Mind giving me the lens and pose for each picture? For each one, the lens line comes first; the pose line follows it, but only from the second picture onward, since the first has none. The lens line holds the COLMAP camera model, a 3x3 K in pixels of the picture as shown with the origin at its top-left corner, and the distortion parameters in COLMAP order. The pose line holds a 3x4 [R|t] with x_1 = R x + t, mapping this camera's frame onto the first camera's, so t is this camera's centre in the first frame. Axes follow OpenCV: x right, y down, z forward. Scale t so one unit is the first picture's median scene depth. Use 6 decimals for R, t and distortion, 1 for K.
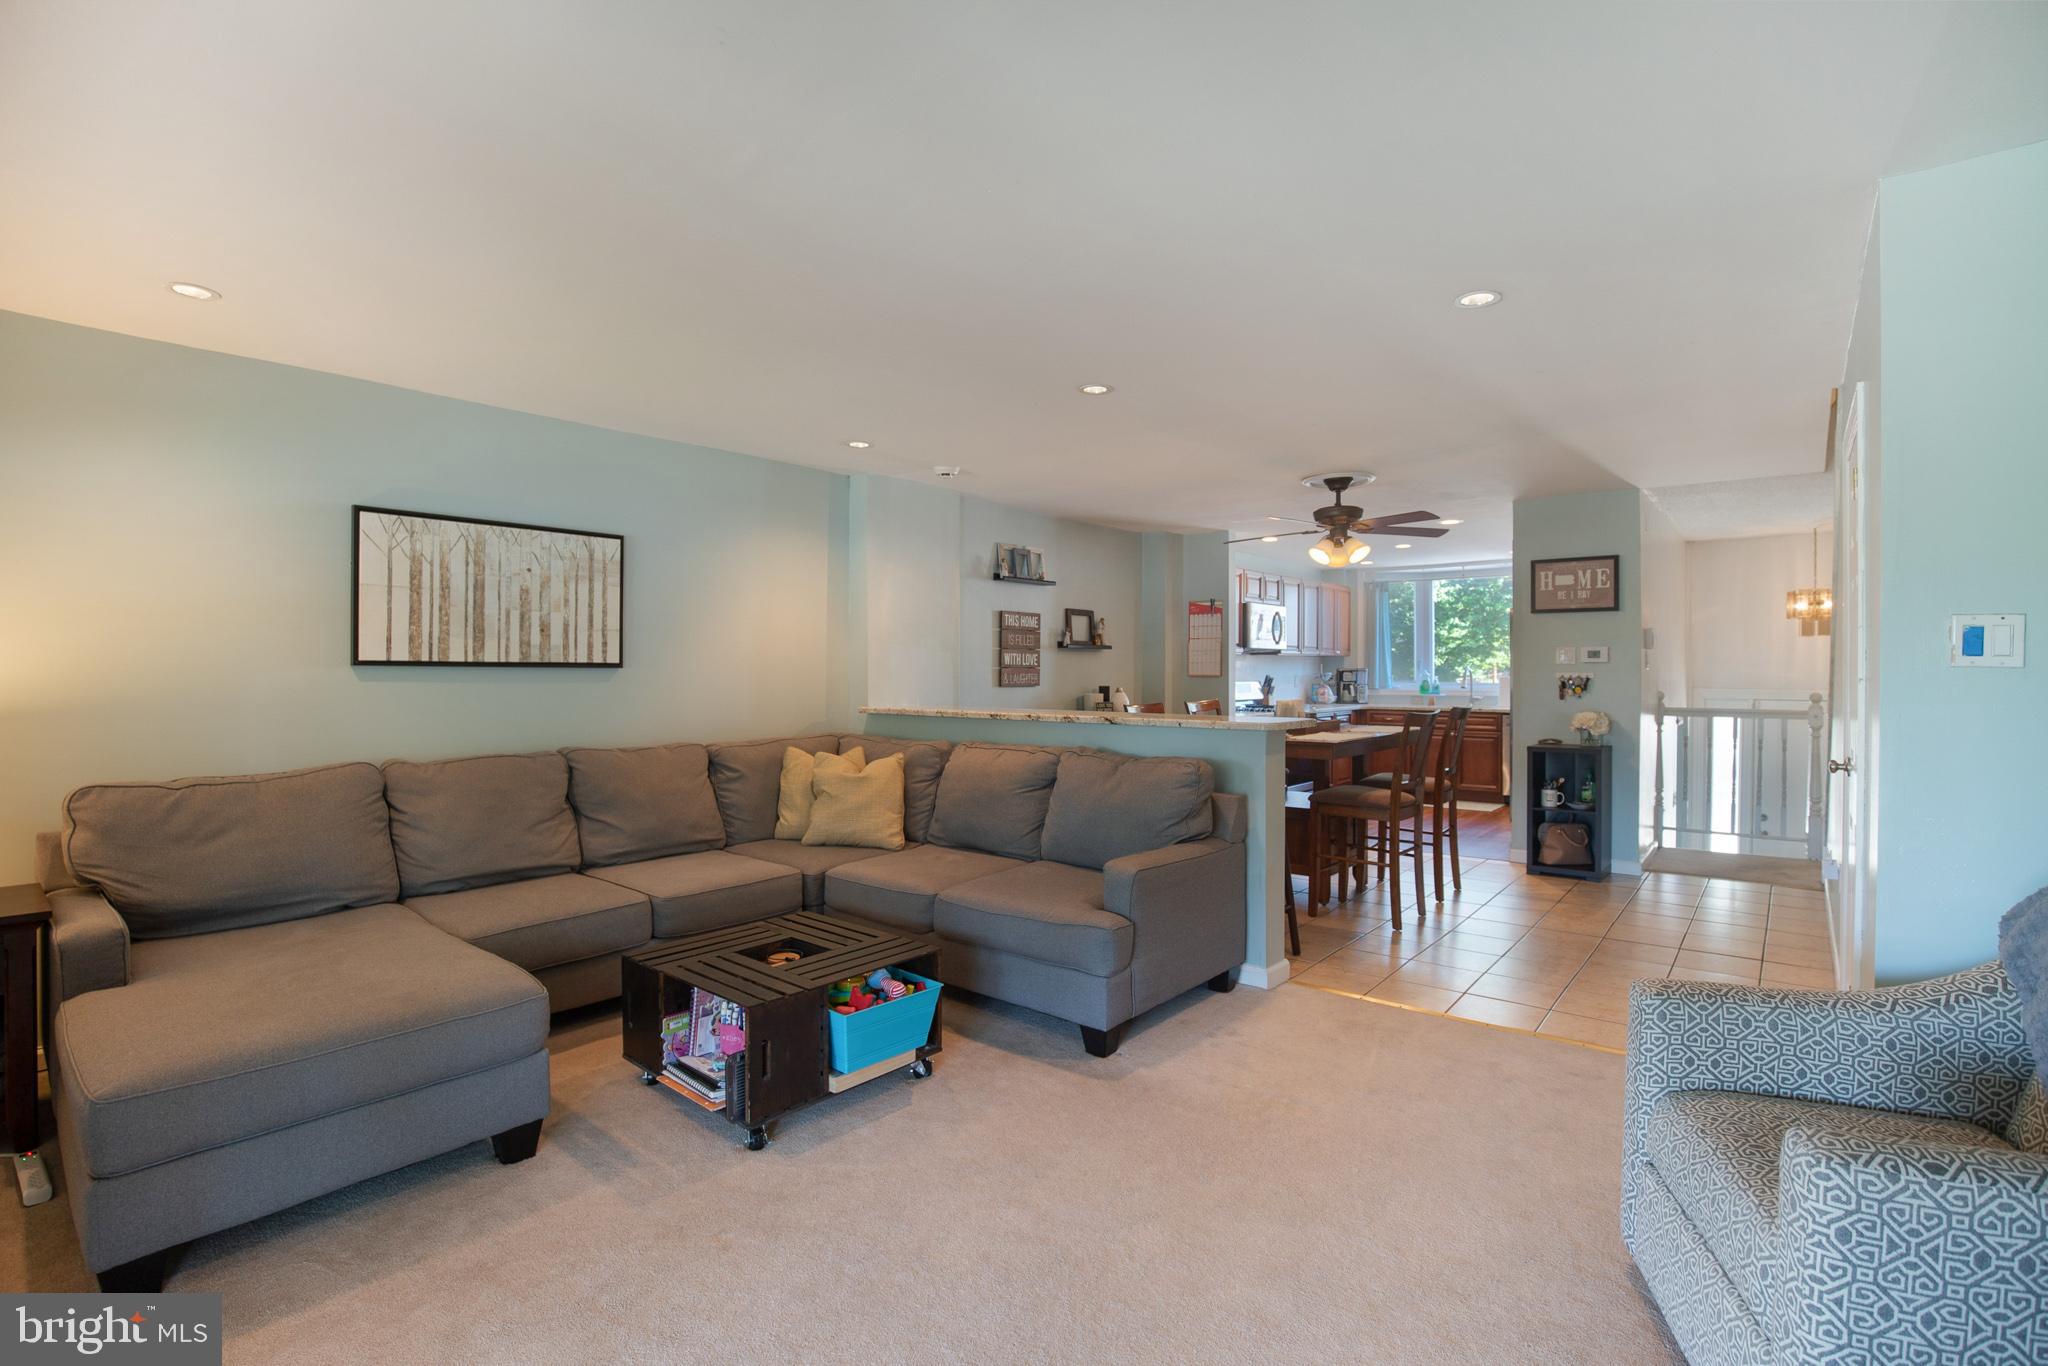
lens RADIAL K [[940.6, 0, 1046.3], [0, 940.6, 673.8], [0, 0, 1]] dist [-0.036901, 0.008168]
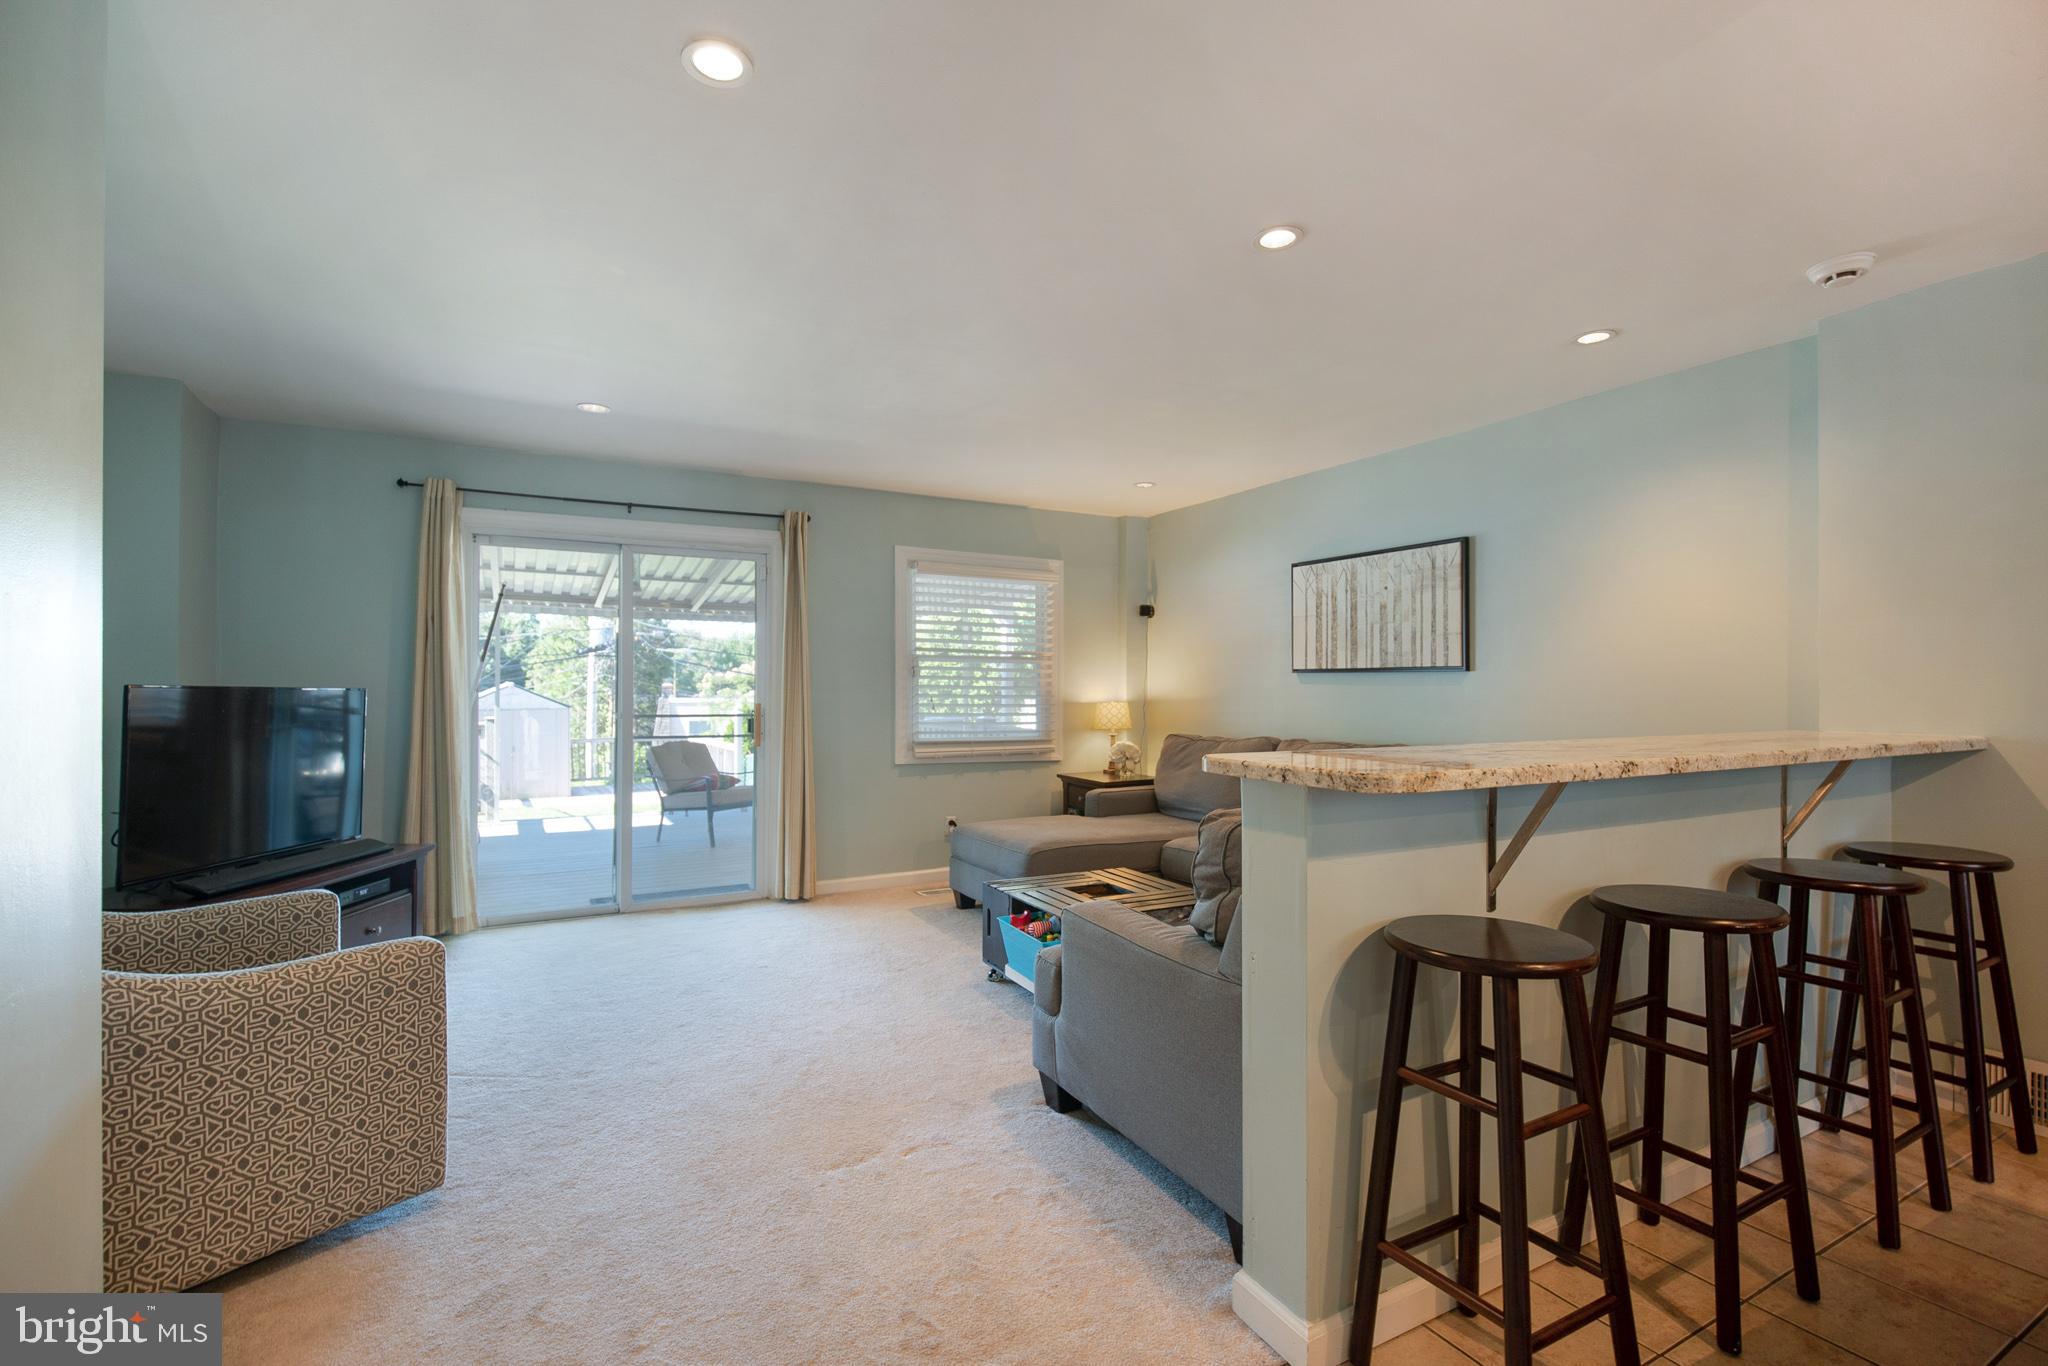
lens RADIAL K [[940.6, 0, 1072.9], [0, 940.6, 684.0], [0, 0, 1]] dist [-0.036901, 0.008168]
pose [[-0.341108, -0.004086, -0.940015, 0.721011], [-0.004553, 0.999986, -0.002694, 0.014399], [0.940013, 0.003361, -0.341122, 1.076261]]
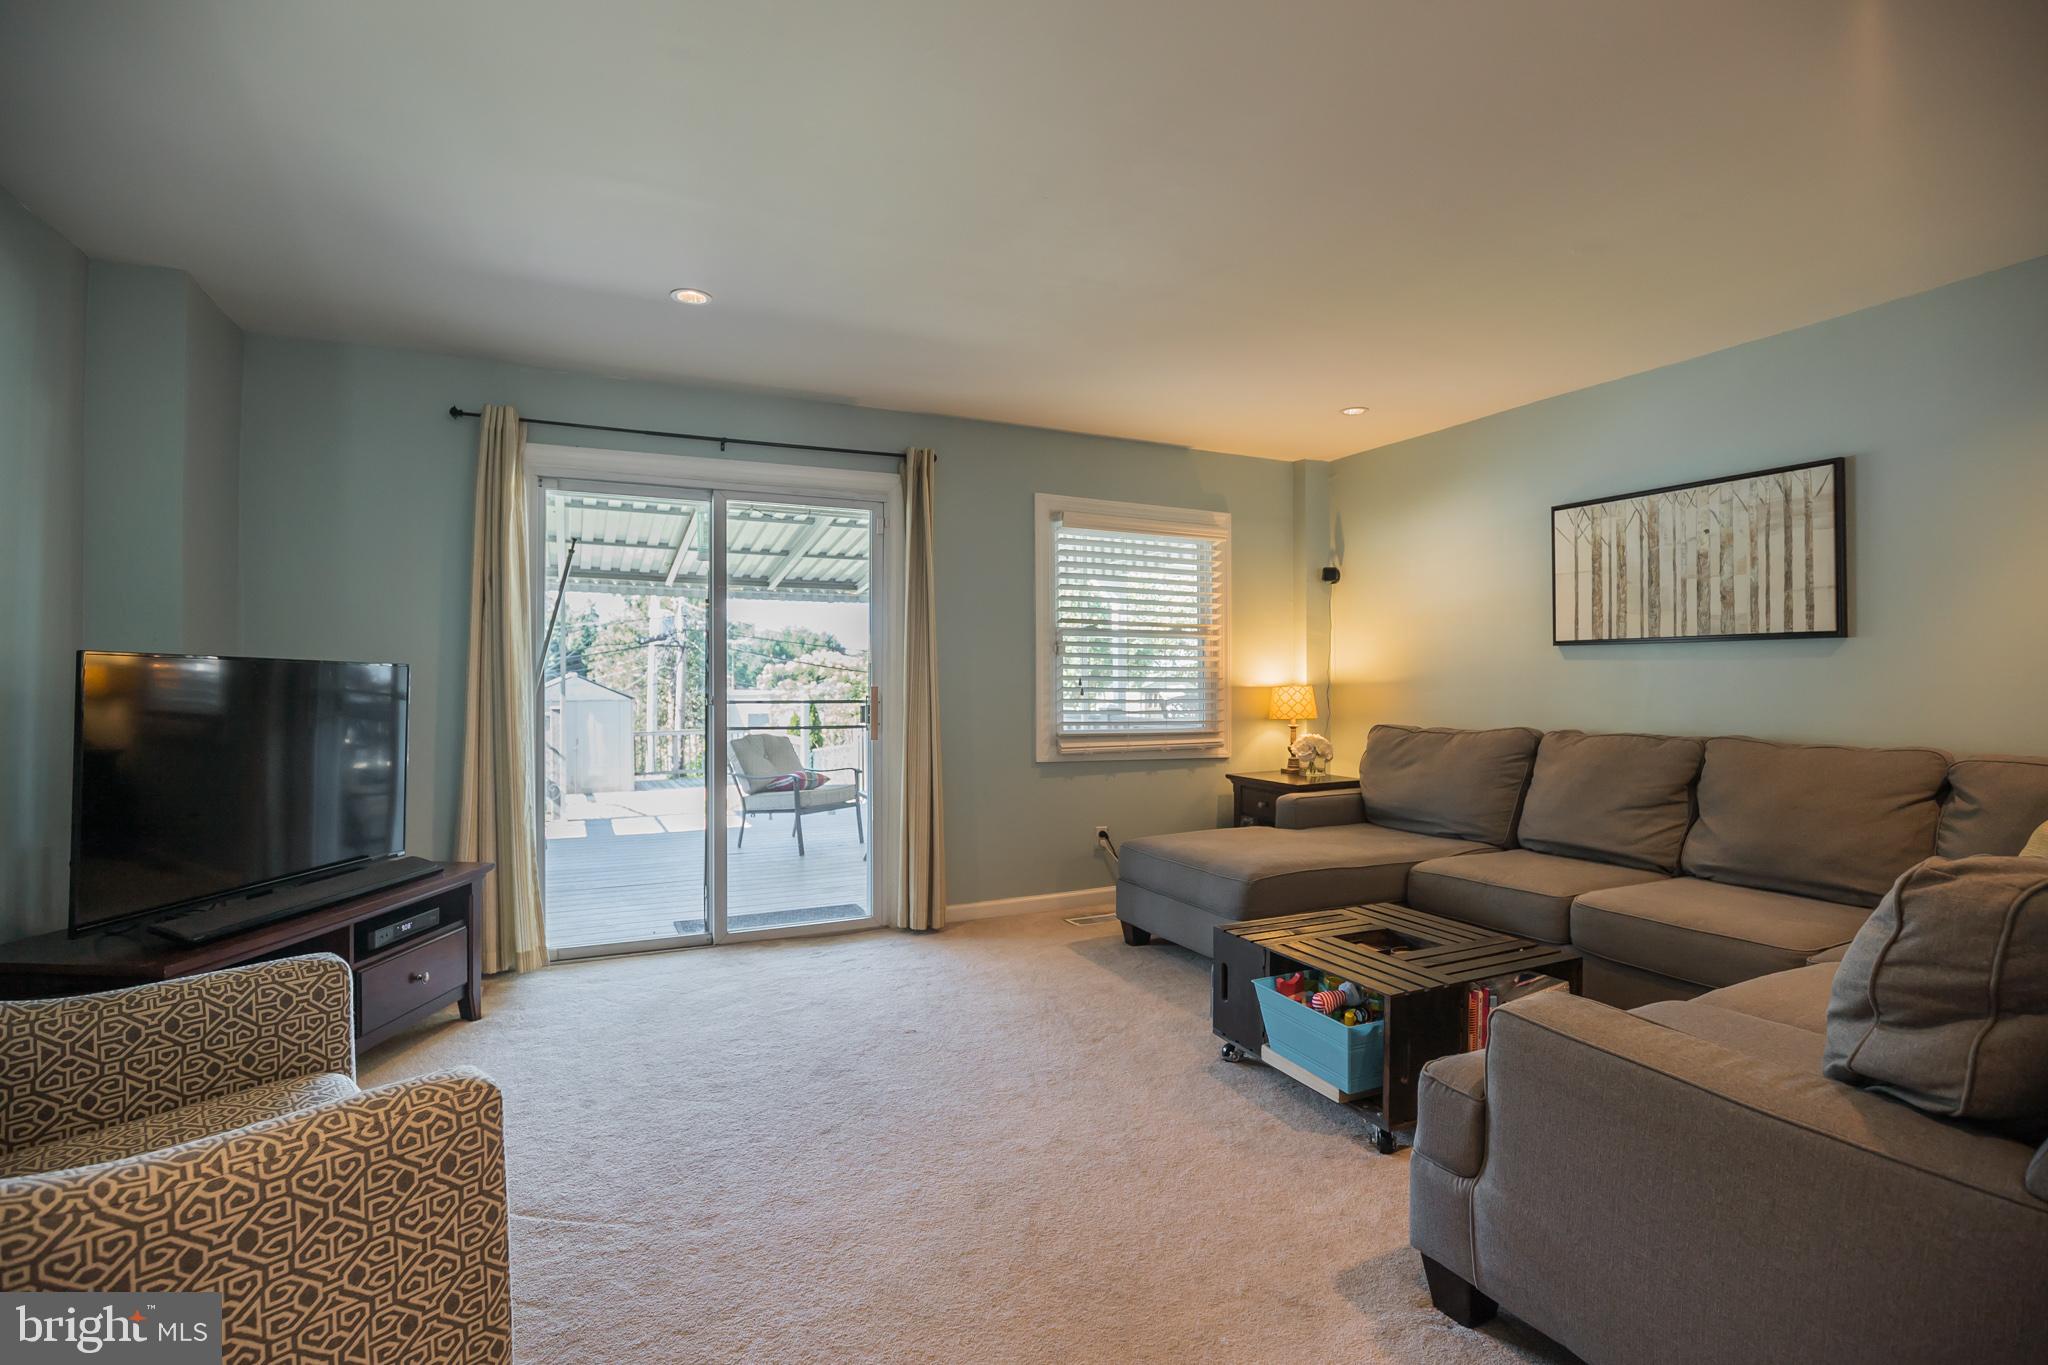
lens RADIAL K [[940.6, 0, 1030.3], [0, 940.6, 683.0], [0, 0, 1]] dist [-0.036901, 0.008168]
pose [[-0.419391, 0.000459, -0.907805, 0.532547], [-0.002432, 0.999996, 0.001630, 0.034275], [0.907802, 0.002891, -0.419388, 0.819112]]
